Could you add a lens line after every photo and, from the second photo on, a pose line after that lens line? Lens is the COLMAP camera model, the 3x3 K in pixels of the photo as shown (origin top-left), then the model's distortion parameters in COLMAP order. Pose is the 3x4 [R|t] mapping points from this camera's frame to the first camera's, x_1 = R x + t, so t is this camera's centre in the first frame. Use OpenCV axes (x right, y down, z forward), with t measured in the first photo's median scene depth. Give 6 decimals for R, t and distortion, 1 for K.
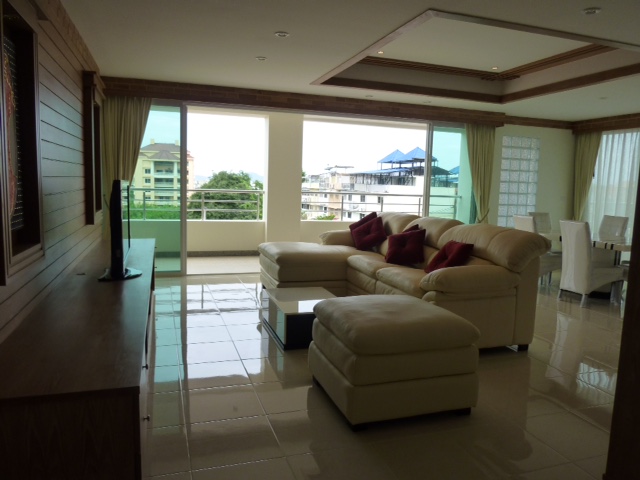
lens RADIAL K [[483.9, 0, 320.0], [0, 483.9, 240.0], [0, 0, 1]] dist [-0.030274, -0.004003]
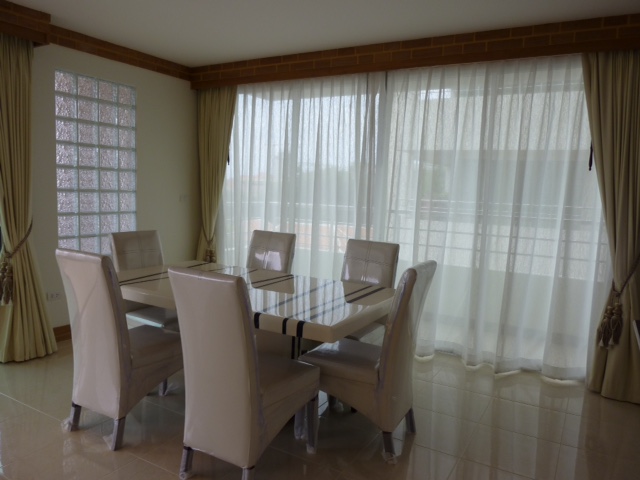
lens RADIAL K [[483.9, 0, 320.0], [0, 483.9, 240.0], [0, 0, 1]] dist [-0.030274, -0.004003]
pose [[0.748816, -0.071889, 0.658868, 0.251418], [0.065398, 0.997263, 0.034486, -0.047712], [-0.659544, 0.017264, 0.751468, 0.471714]]
